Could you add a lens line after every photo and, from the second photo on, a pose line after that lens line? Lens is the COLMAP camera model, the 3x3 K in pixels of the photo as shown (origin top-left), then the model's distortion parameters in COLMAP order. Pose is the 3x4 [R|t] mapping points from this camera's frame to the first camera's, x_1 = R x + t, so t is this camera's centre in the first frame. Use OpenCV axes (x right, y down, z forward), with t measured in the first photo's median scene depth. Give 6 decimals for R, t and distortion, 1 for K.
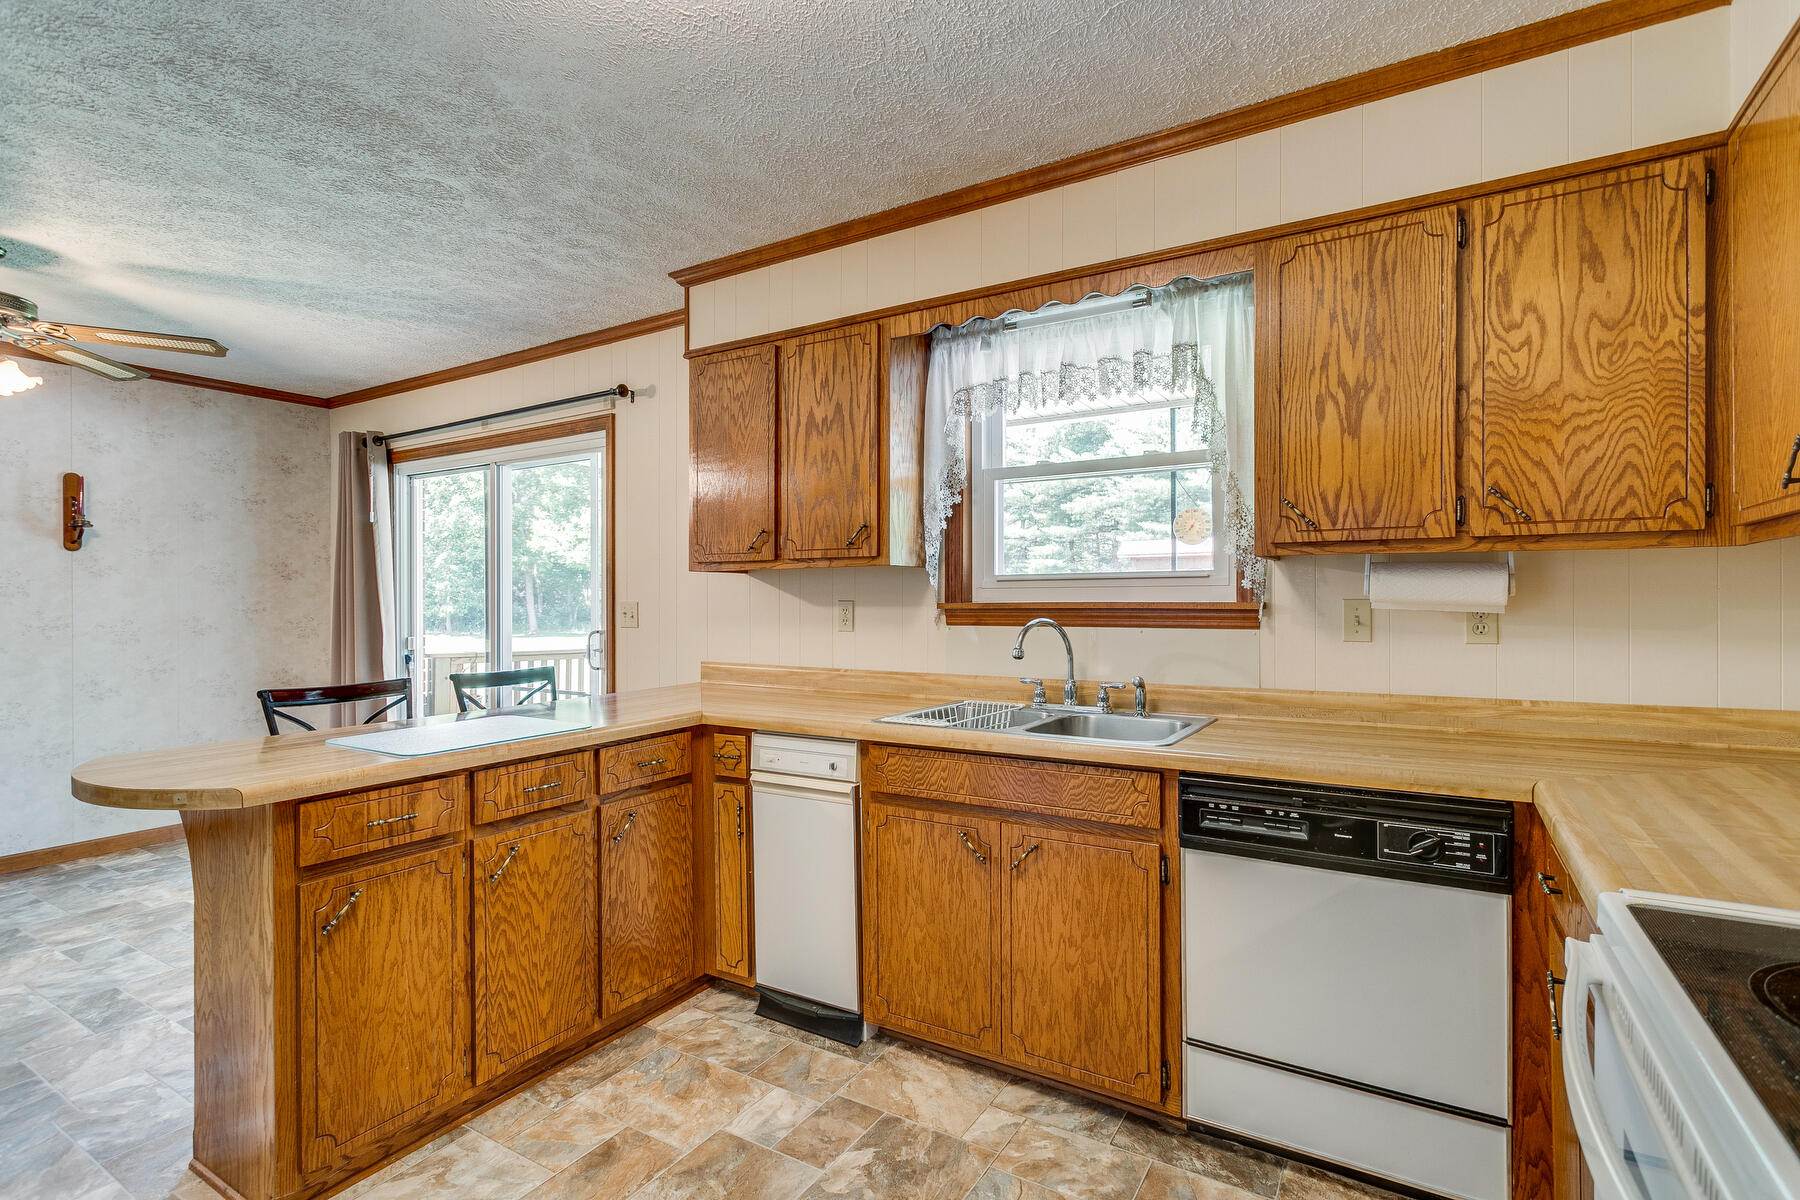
lens RADIAL K [[854.4, 0, 904.7], [0, 854.4, 606.2], [0, 0, 1]] dist [0.005529, 0.001233]
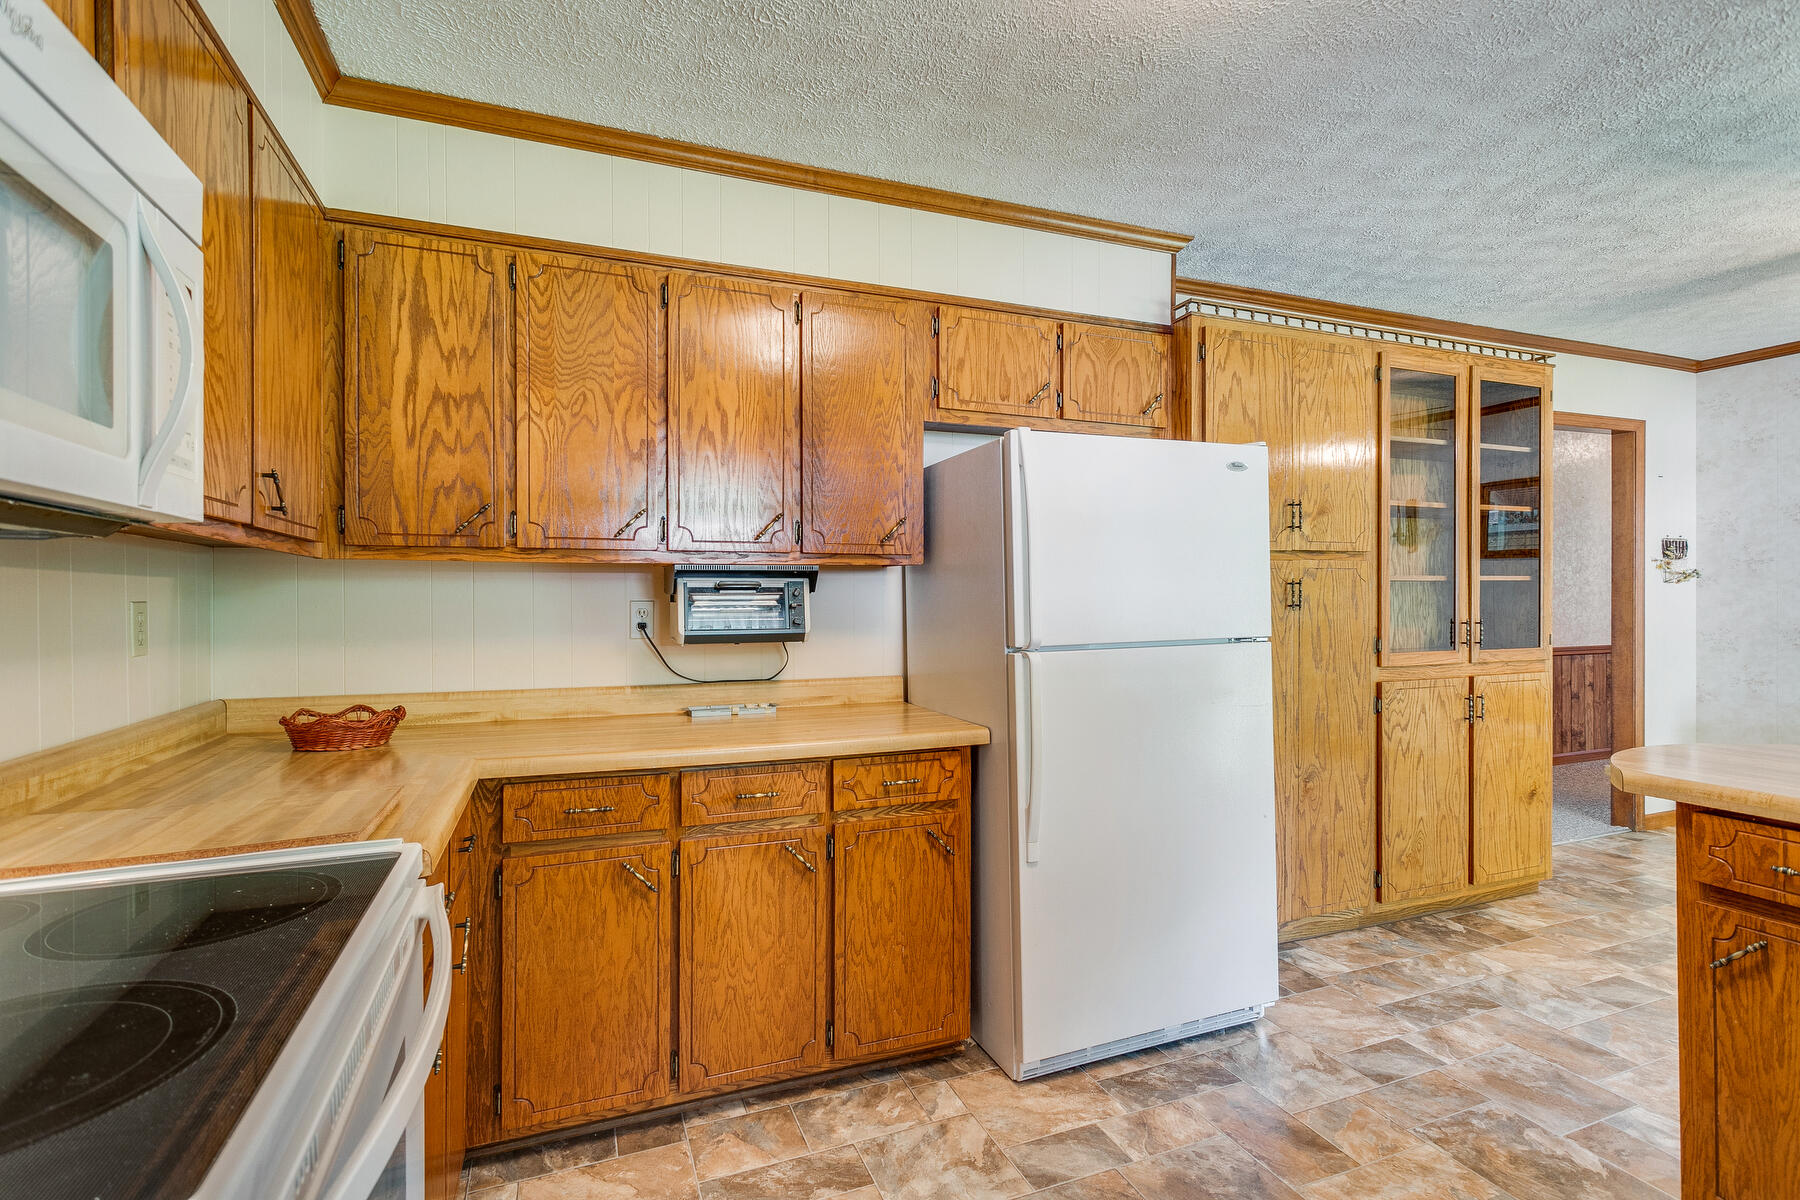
lens RADIAL K [[854.4, 0, 905.1], [0, 854.4, 596.9], [0, 0, 1]] dist [0.005529, 0.001233]
pose [[-0.602079, 0.009279, -0.798383, 0.717439], [0.007641, 0.999954, 0.005860, -0.013166], [0.798400, -0.002572, -0.602122, 1.189086]]
